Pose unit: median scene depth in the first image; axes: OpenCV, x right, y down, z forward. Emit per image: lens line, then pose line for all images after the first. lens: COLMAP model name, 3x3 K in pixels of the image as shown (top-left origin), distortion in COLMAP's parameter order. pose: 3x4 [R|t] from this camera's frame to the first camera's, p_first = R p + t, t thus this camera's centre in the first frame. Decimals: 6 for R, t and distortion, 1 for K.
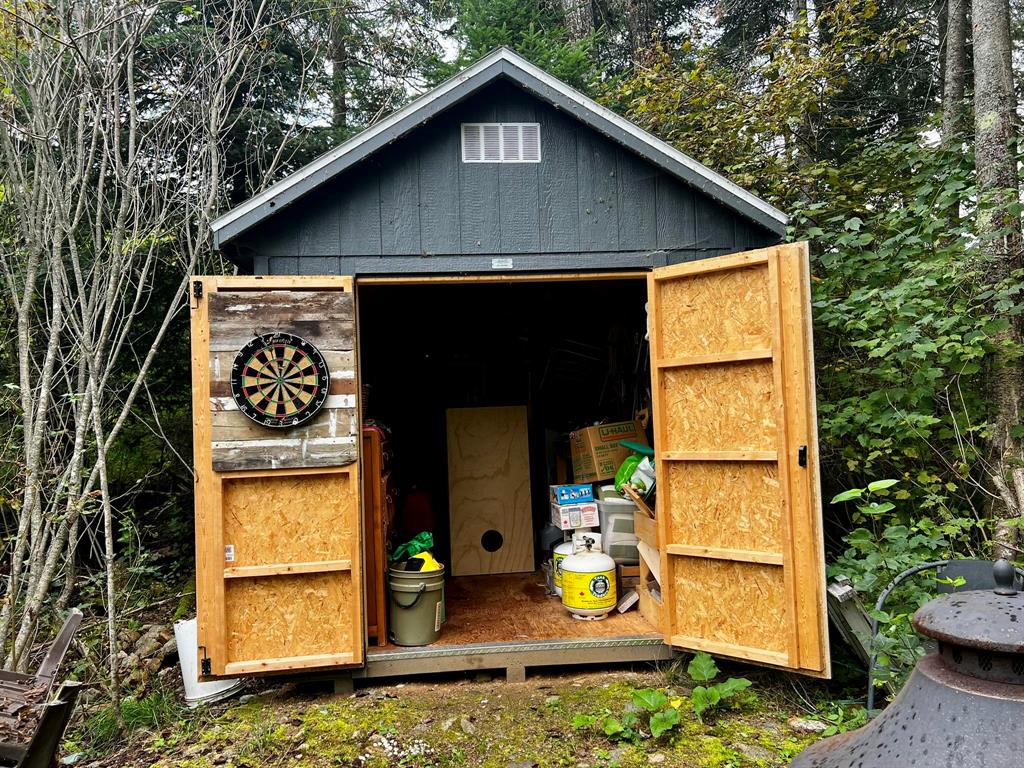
lens RADIAL K [[776.6, 0, 512.0], [0, 776.6, 384.0], [0, 0, 1]] dist [0.076691, -0.012316]
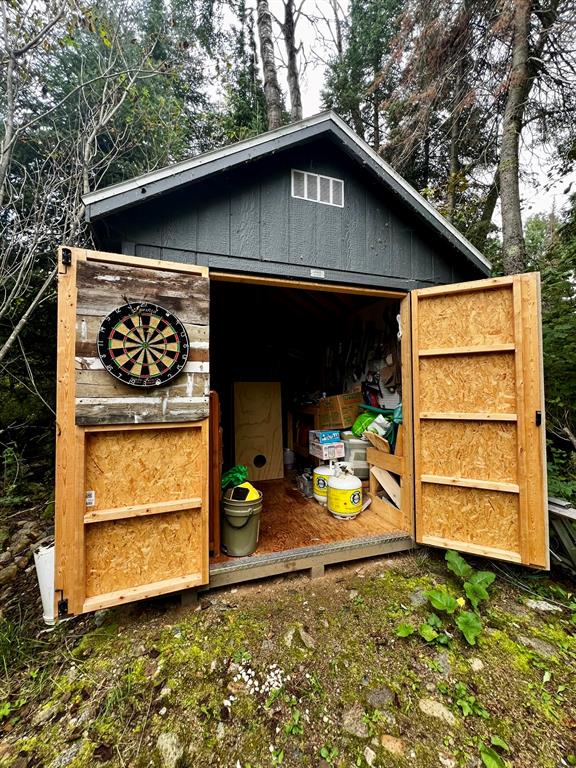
lens RADIAL K [[309.5, 0, 288.9], [0, 309.5, 381.3], [0, 0, 1]] dist [0.009418, 0.000854]
pose [[0.971955, 0.037838, 0.232104, -0.193775], [-0.039197, 0.999231, 0.001246, 0.038090], [-0.231878, -0.010309, 0.972690, 0.507416]]
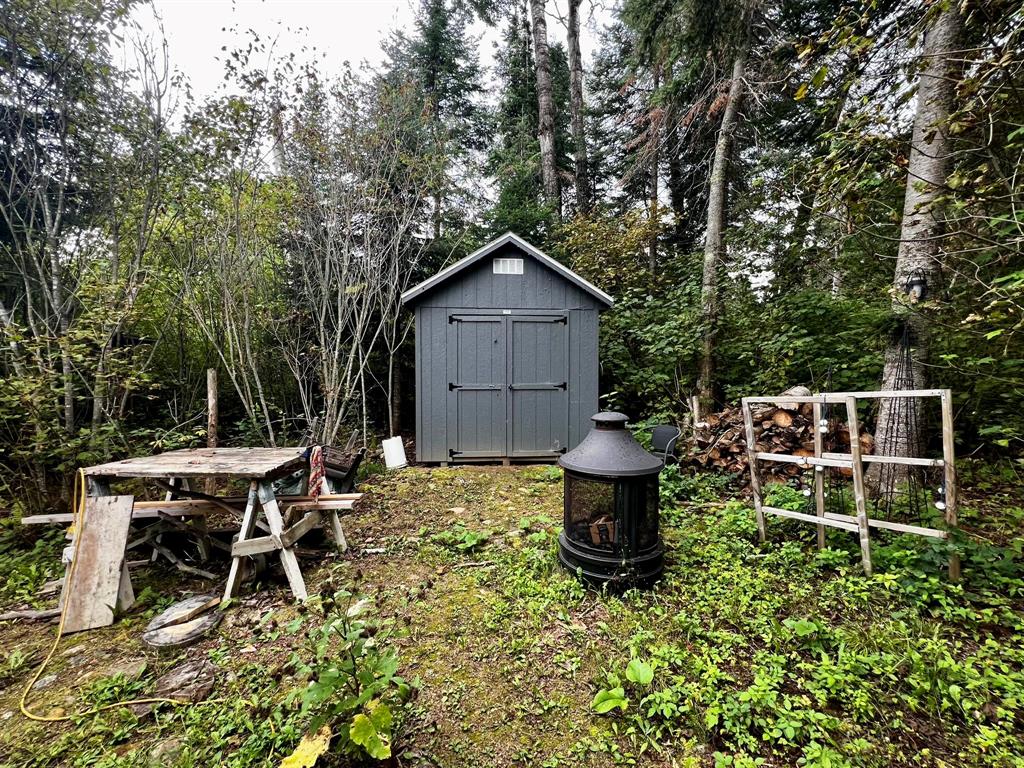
lens RADIAL K [[412.6, 0, 512.0], [0, 412.6, 384.0], [0, 0, 1]] dist [0.009418, 0.000854]
pose [[0.999189, 0.039153, -0.009445, 0.029158], [-0.038416, 0.996913, 0.068476, -0.008169], [0.012097, -0.068058, 0.997608, -0.445713]]
